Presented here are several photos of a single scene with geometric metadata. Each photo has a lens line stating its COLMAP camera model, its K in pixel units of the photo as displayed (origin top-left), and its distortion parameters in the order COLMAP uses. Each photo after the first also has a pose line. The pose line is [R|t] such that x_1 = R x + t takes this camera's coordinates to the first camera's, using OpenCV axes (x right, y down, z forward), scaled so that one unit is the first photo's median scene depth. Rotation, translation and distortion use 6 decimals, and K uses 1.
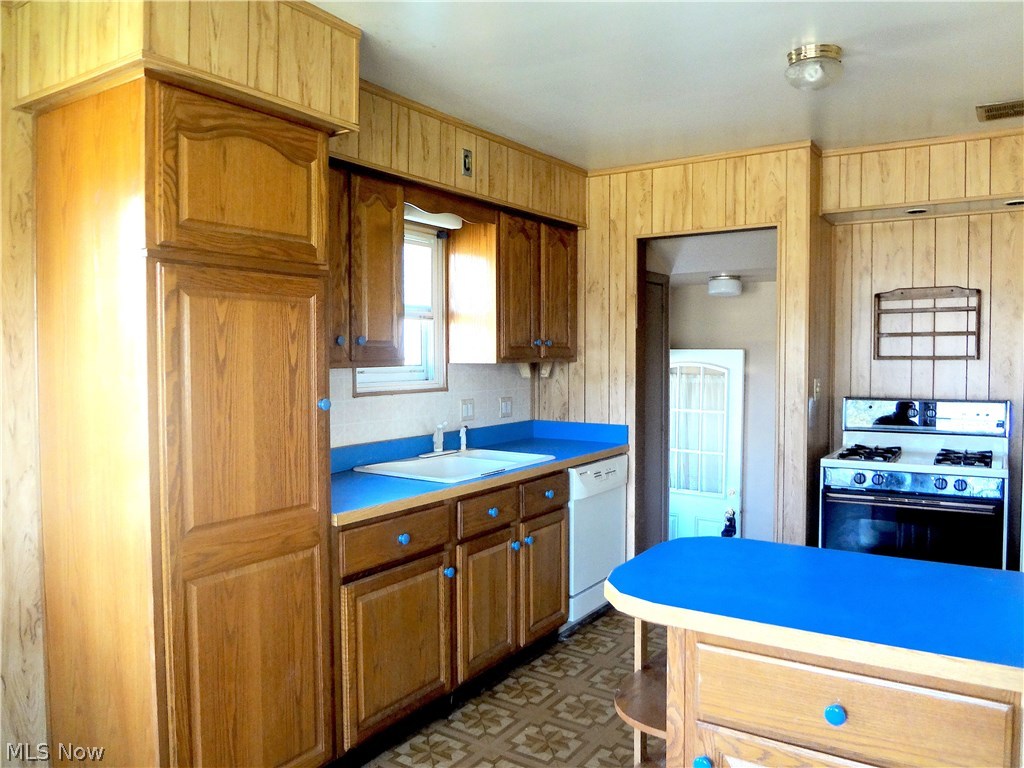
lens RADIAL K [[760.8, 0, 514.2], [0, 760.8, 381.5], [0, 0, 1]] dist [-0.026866, 0.009767]
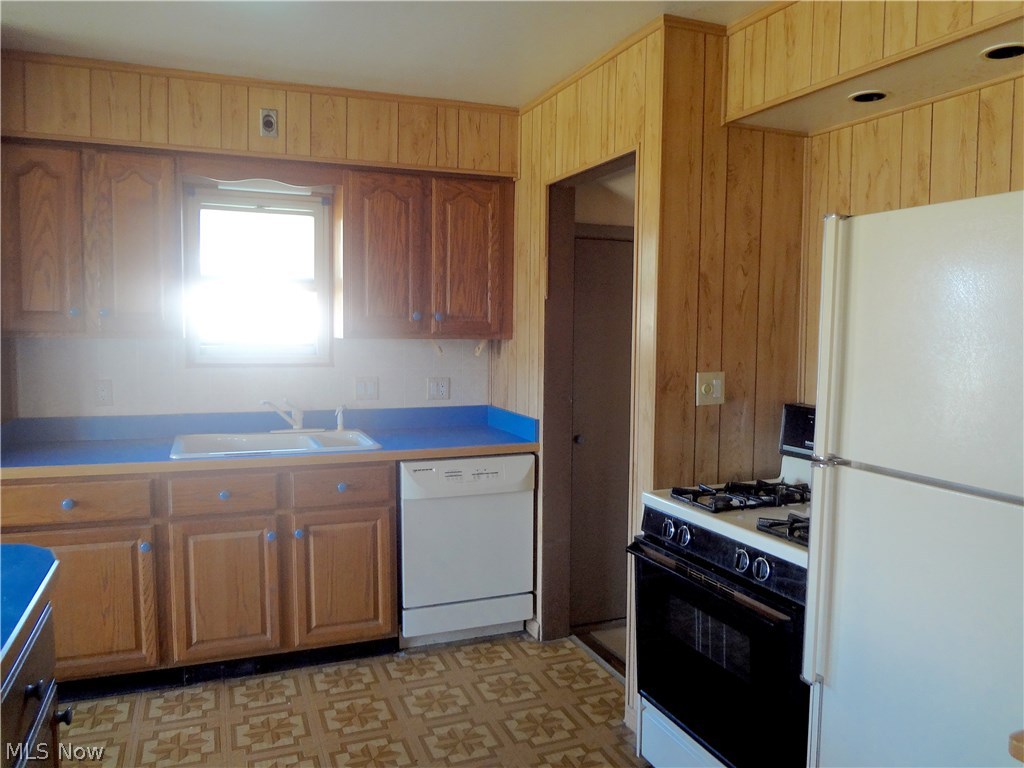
lens RADIAL K [[760.8, 0, 512.1], [0, 760.8, 381.5], [0, 0, 1]] dist [-0.026866, 0.009767]
pose [[0.820649, 0.054731, -0.568805, 0.662629], [-0.036939, 0.998402, 0.042773, -0.018957], [0.570237, -0.014090, 0.821359, 0.361575]]
